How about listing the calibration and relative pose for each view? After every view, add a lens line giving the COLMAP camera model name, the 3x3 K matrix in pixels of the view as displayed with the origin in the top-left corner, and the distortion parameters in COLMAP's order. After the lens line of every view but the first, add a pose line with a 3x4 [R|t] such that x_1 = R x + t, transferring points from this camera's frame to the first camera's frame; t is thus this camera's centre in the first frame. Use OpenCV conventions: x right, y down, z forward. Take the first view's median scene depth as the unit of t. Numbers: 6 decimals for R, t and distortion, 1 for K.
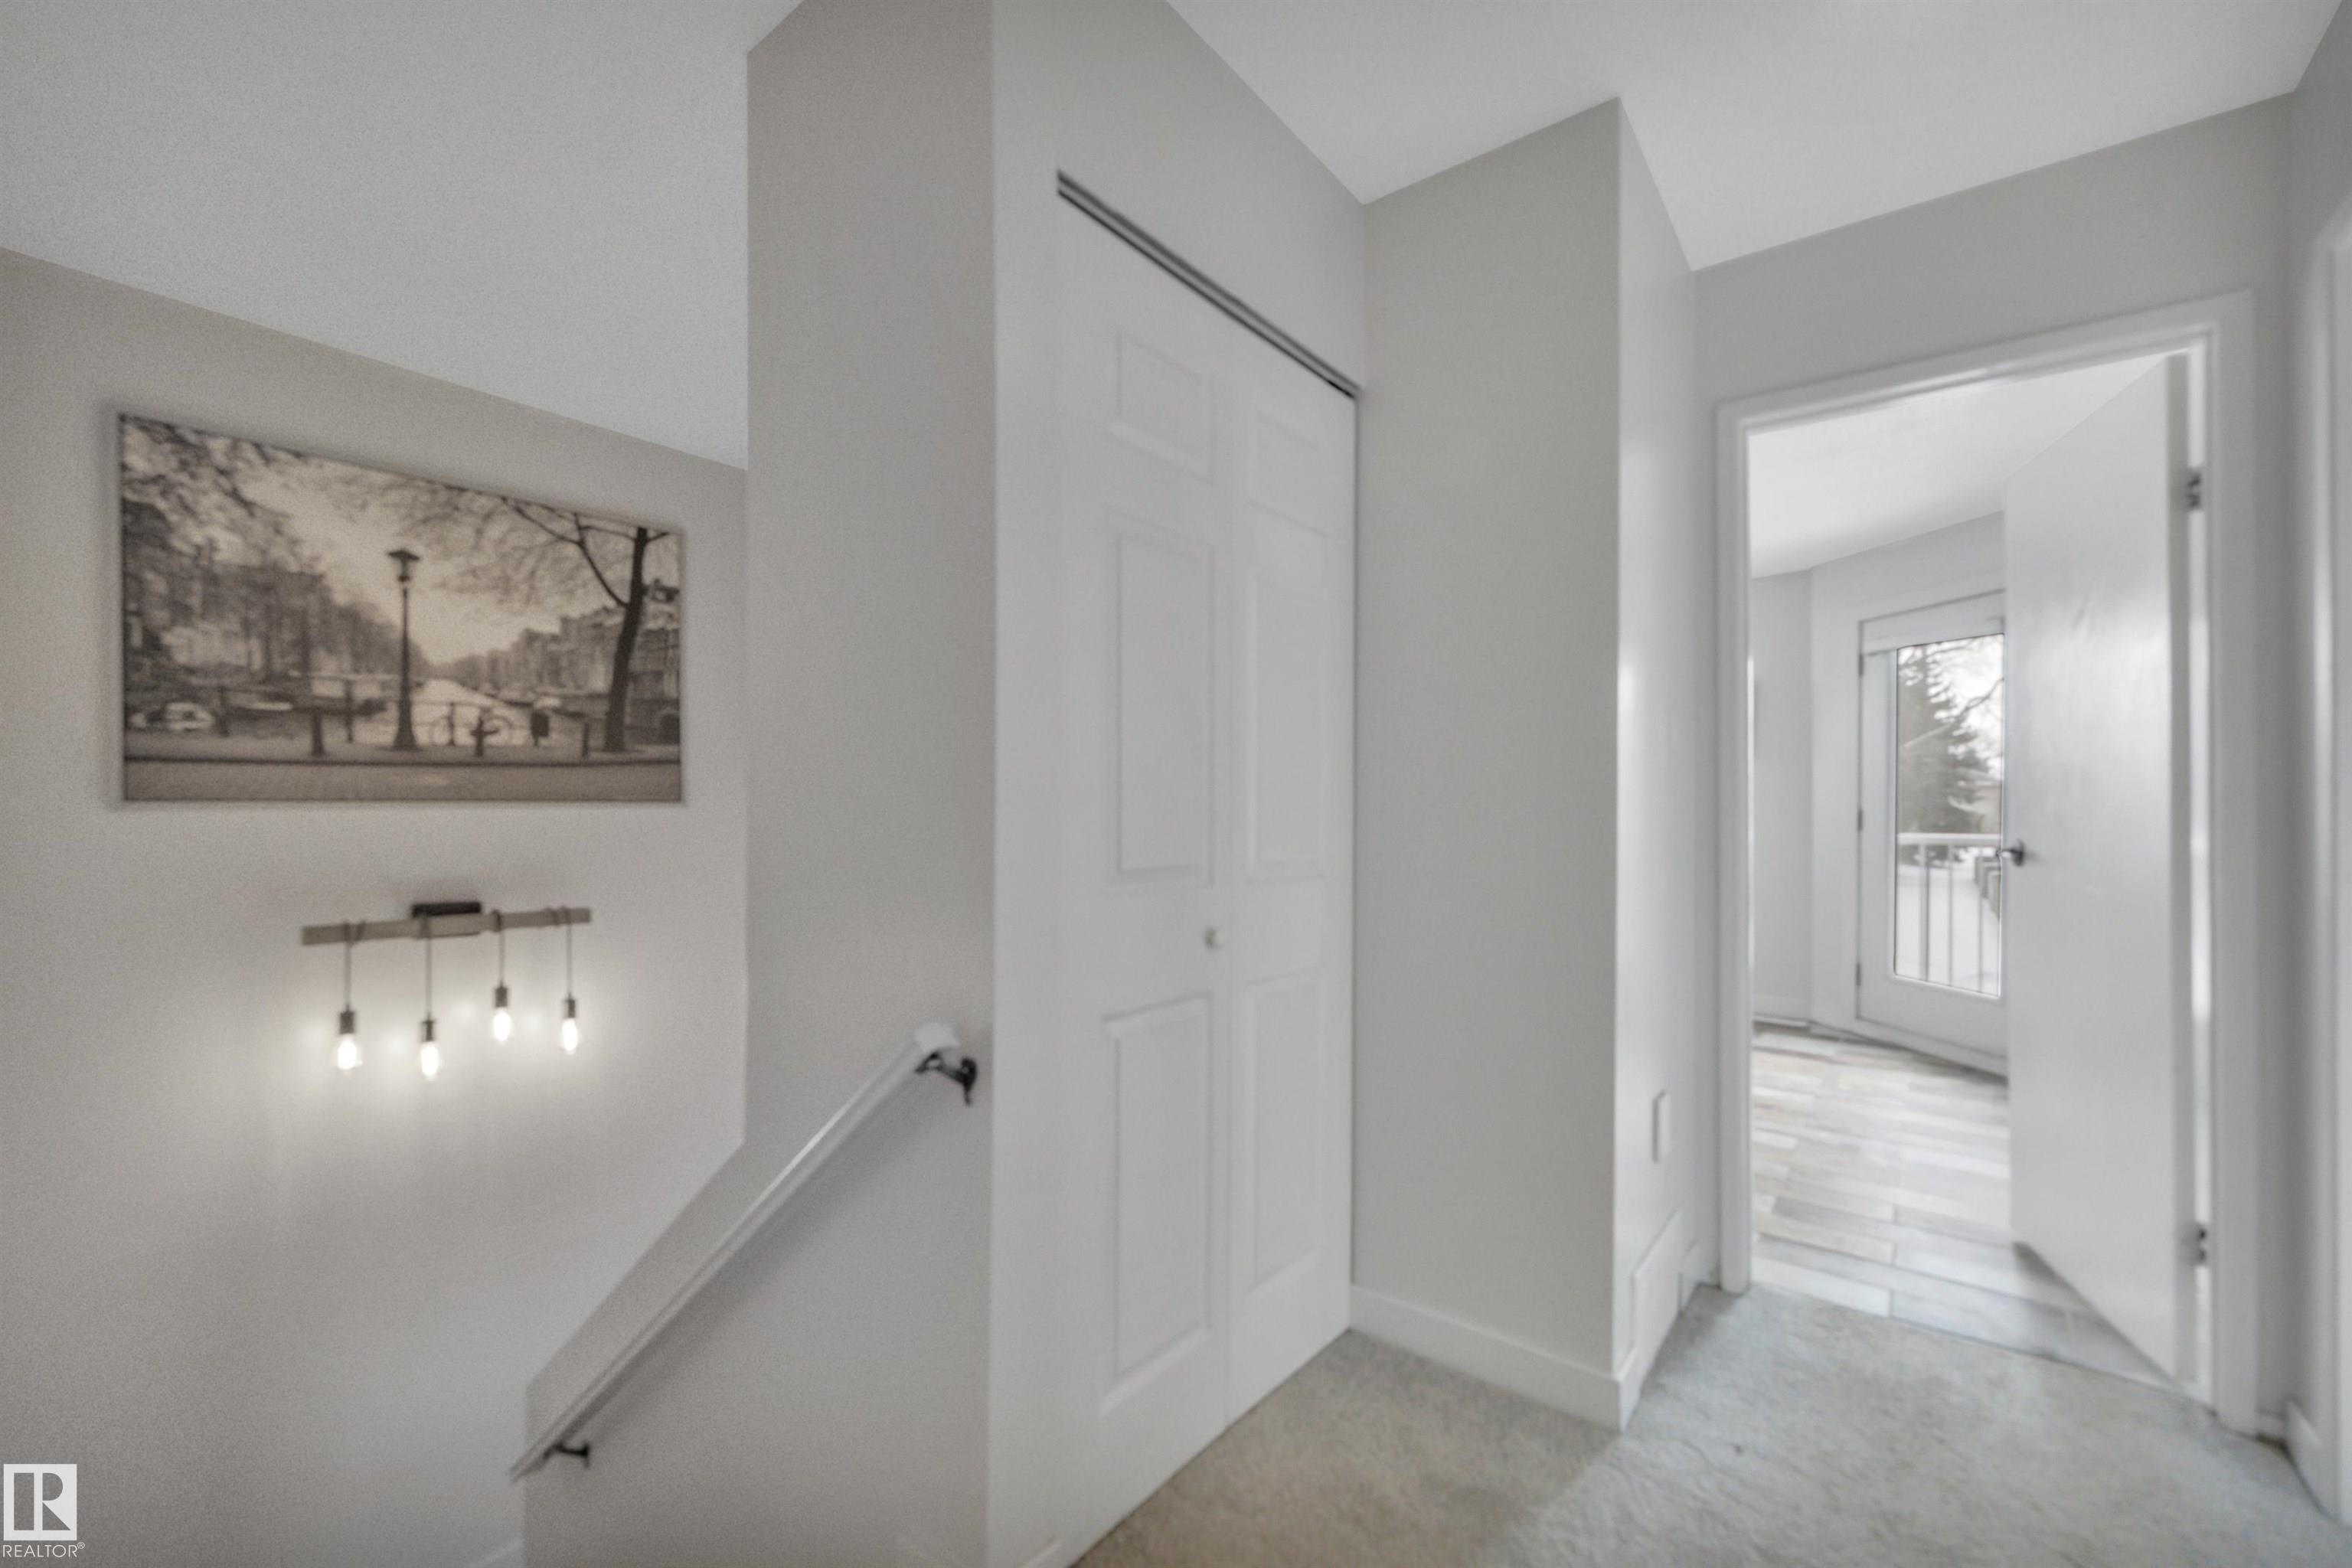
lens RADIAL K [[963.5, 0, 1170.2], [0, 963.5, 800.0], [0, 0, 1]] dist [-0.001367, -0.000386]
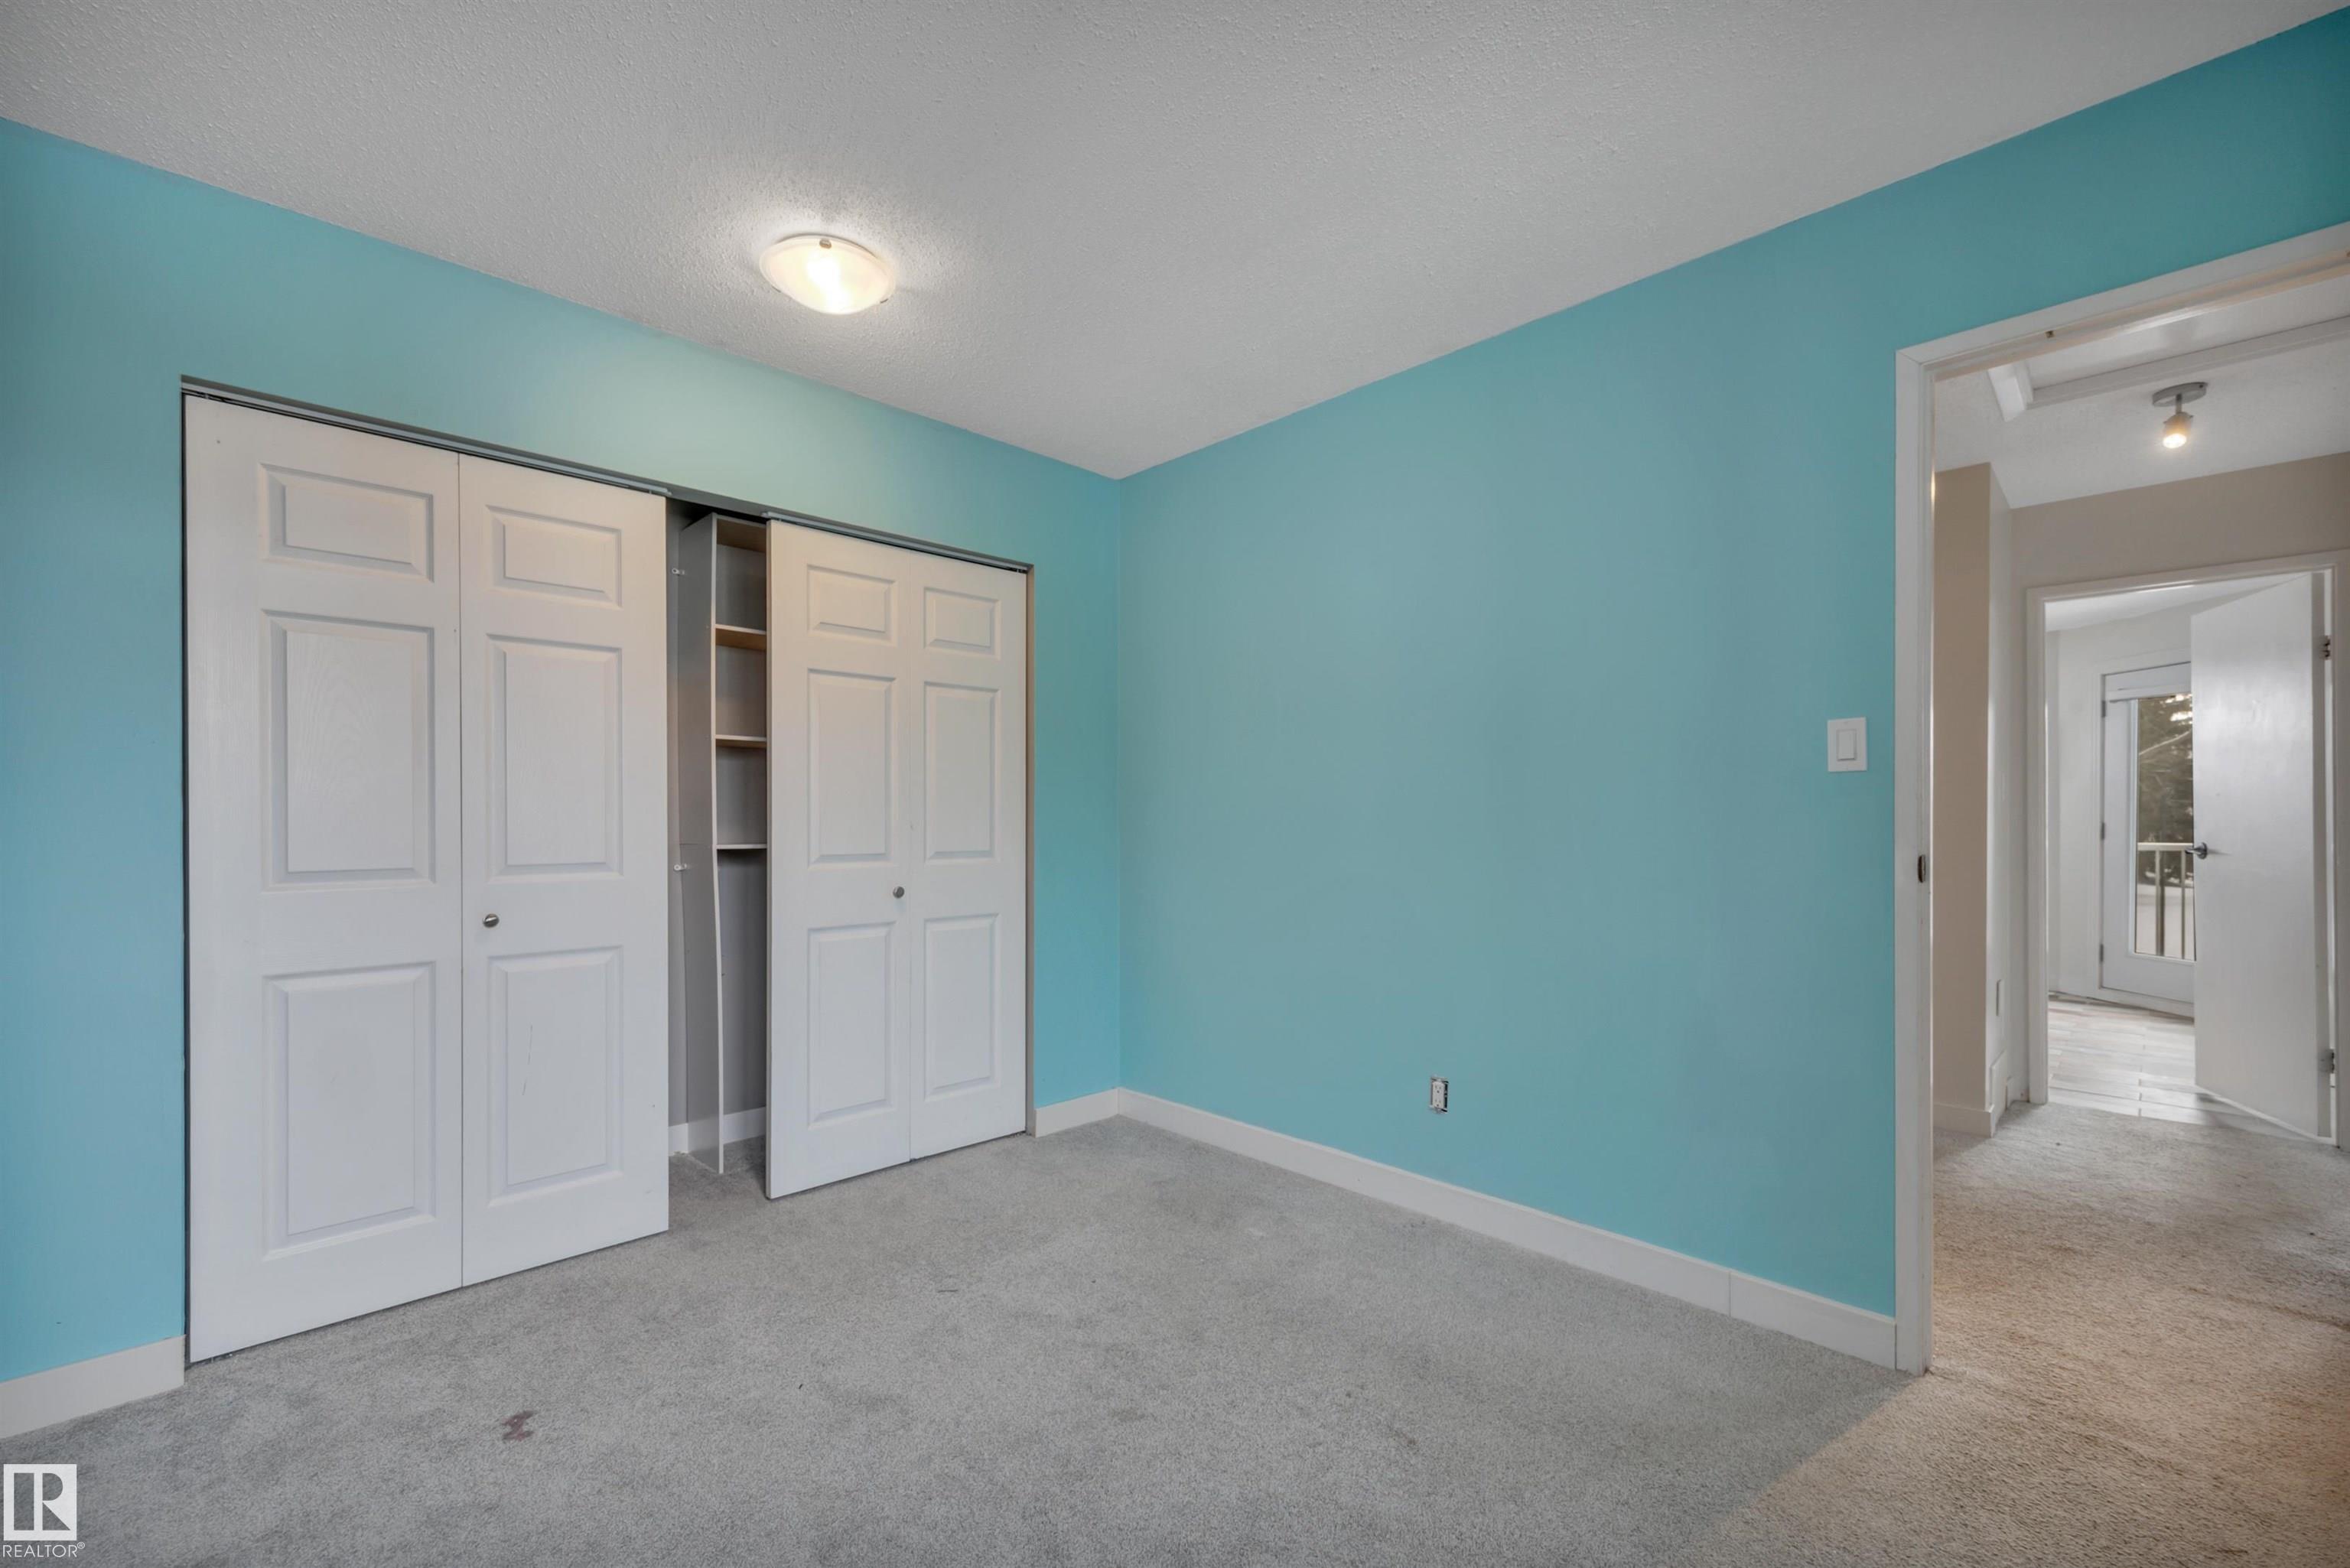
lens RADIAL K [[984.2, 0, 1175.4], [0, 984.2, 820.5], [0, 0, 1]] dist [0.001934, 0.000433]
pose [[0.992945, -0.003865, -0.118516, -0.354453], [0.004404, 0.999981, 0.004290, -0.004372], [0.118497, -0.004782, 0.992943, -0.450043]]
